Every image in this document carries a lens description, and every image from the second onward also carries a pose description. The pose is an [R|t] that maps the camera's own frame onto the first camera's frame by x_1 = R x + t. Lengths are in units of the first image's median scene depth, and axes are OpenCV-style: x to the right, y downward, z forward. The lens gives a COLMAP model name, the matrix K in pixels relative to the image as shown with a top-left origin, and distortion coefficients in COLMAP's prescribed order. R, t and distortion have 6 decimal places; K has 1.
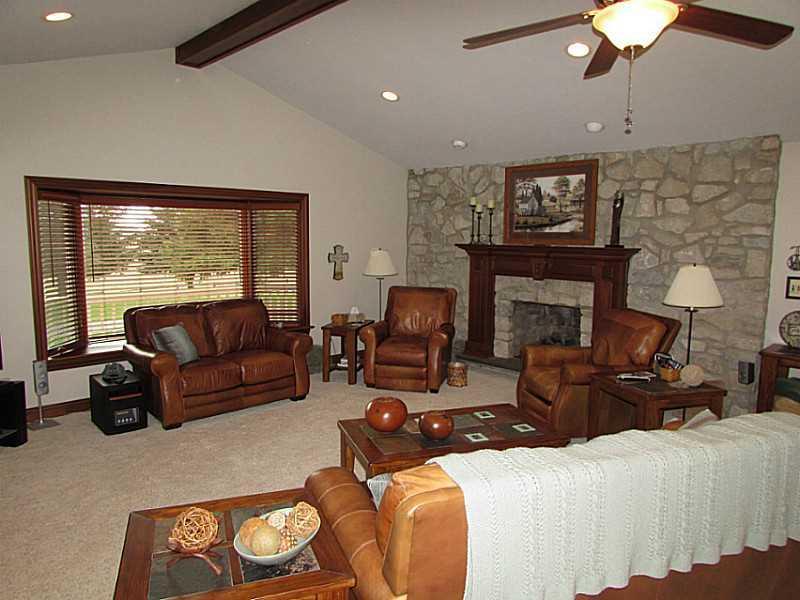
lens RADIAL K [[565.9, 0, 400.0], [0, 565.9, 300.0], [0, 0, 1]] dist [-0.036737, 0.005137]
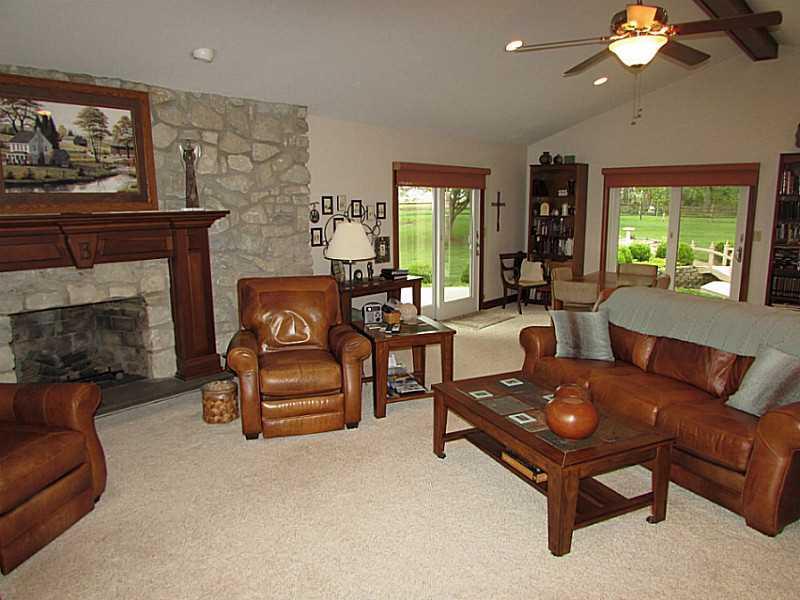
lens RADIAL K [[565.9, 0, 400.0], [0, 565.9, 300.0], [0, 0, 1]] dist [-0.036737, 0.005137]
pose [[-0.102322, -0.186375, 0.977136, -0.454040], [0.117027, 0.973215, 0.197881, -0.091626], [-0.987844, 0.134599, -0.077771, 0.765213]]
